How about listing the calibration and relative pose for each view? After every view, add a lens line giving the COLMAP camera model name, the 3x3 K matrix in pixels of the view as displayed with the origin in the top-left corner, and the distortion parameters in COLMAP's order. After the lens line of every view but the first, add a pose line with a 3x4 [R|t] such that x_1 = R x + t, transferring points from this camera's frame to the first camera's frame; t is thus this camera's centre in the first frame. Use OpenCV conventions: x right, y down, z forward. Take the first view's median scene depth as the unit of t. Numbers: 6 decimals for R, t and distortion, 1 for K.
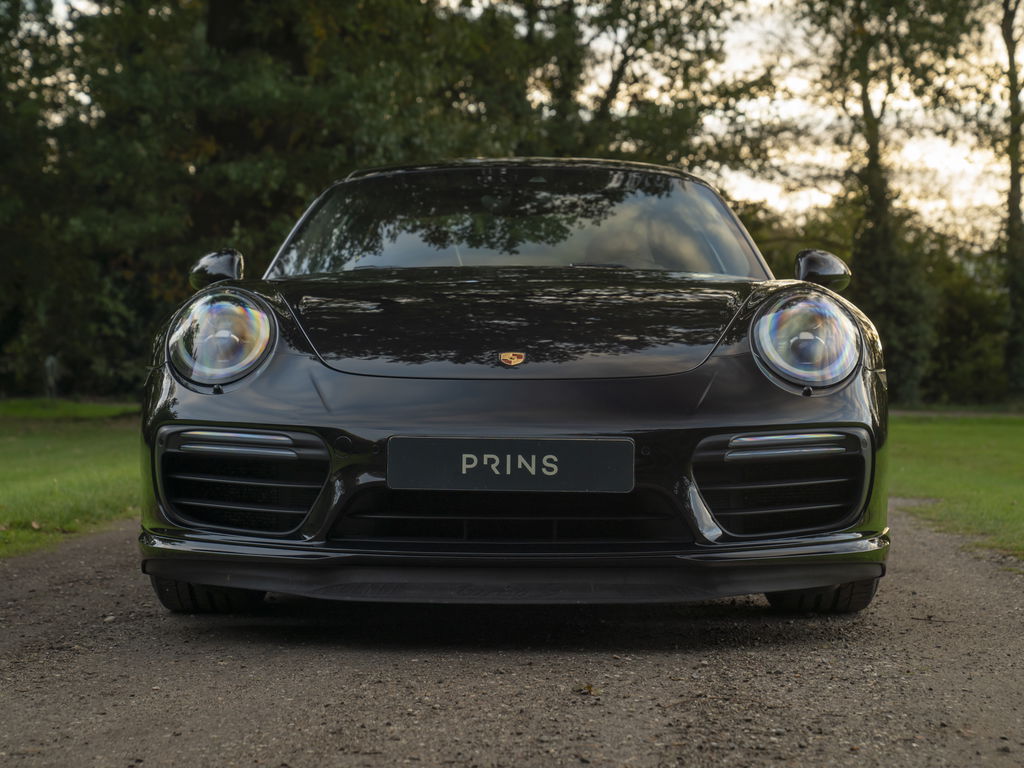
lens RADIAL K [[2089.2, 0, 515.9], [0, 2089.2, 383.4], [0, 0, 1]] dist [0.179055, 0.000000]
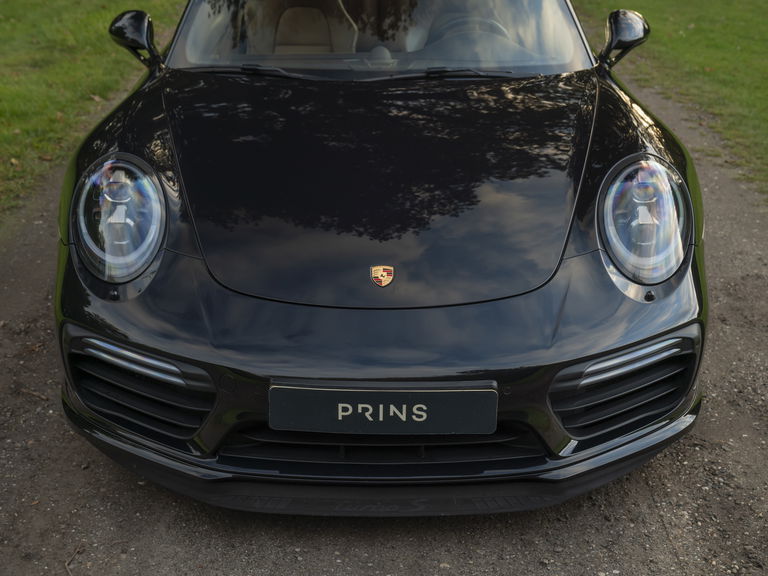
lens RADIAL K [[1093.1, 0, 381.6], [0, 1093.1, 286.1], [0, 0, 1]] dist [0.110127, 0.000000]
pose [[0.999883, -0.004924, 0.014491, -0.011105], [-0.001021, 0.923259, 0.384176, -0.236940], [-0.015270, -0.384145, 0.923146, 0.500086]]
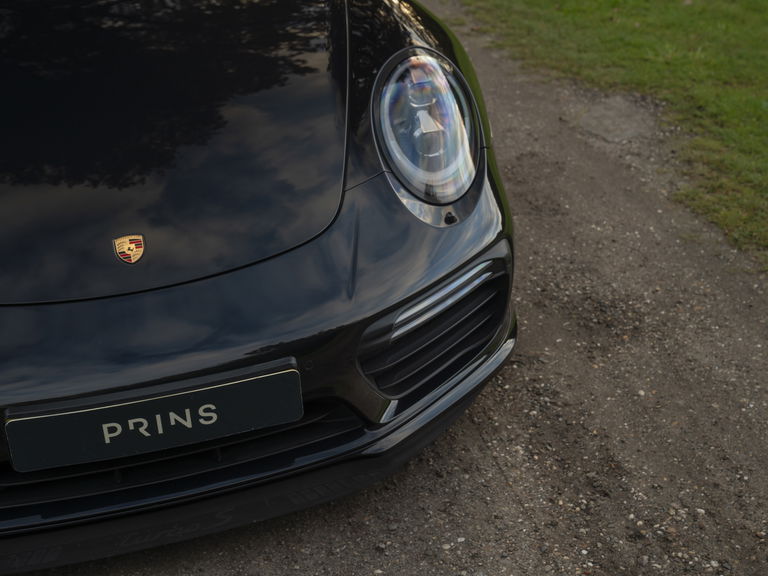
lens RADIAL K [[1093.1, 0, 381.2], [0, 1093.1, 288.4], [0, 0, 1]] dist [0.110127, 0.000000]
pose [[0.959441, -0.181062, 0.216079, -0.003587], [0.055522, 0.872833, 0.484851, -0.222534], [-0.276389, -0.453189, 0.847484, 0.612813]]
